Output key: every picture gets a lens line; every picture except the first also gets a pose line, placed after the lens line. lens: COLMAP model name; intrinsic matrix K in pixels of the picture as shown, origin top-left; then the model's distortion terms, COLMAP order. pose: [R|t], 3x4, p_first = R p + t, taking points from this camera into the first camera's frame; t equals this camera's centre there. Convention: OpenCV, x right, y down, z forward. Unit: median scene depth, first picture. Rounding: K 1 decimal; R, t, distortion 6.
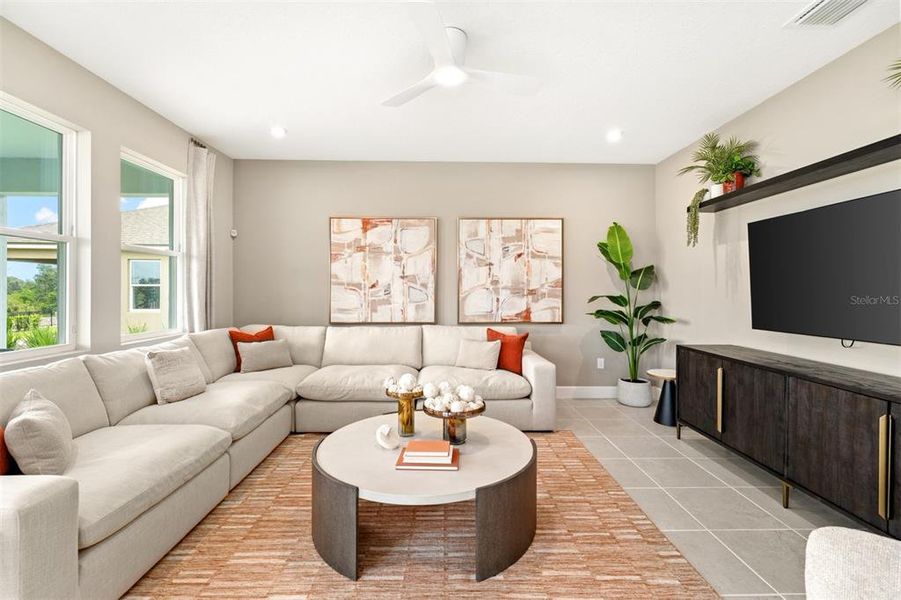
lens RADIAL K [[434.9, 0, 444.2], [0, 434.9, 294.8], [0, 0, 1]] dist [-0.000645, 0.000023]
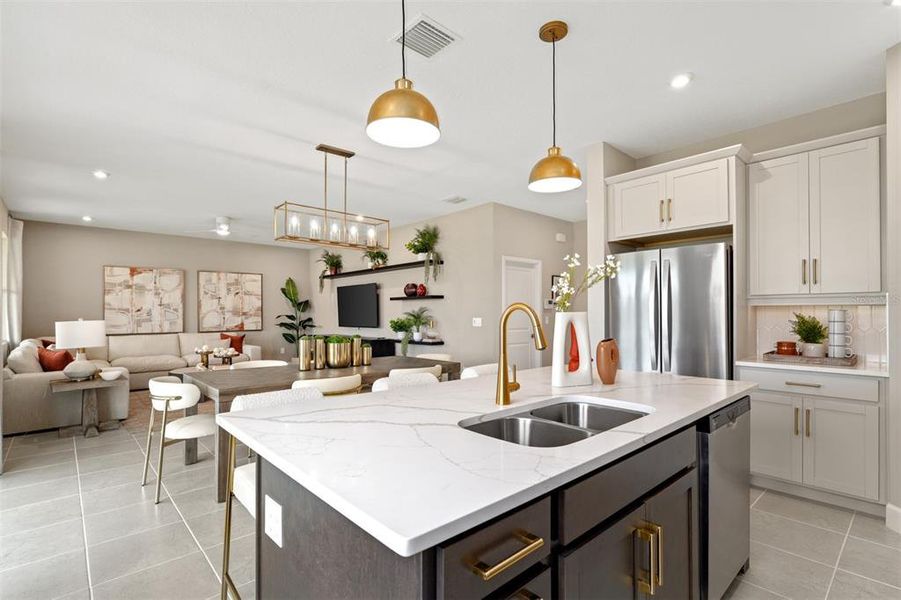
lens RADIAL K [[434.9, 0, 443.2], [0, 434.9, 304.7], [0, 0, 1]] dist [-0.000645, 0.000023]
pose [[0.771393, 0.006920, 0.636322, -0.316203], [0.012158, 0.999598, -0.025610, 0.013319], [-0.636243, 0.027492, 0.770998, -0.938130]]
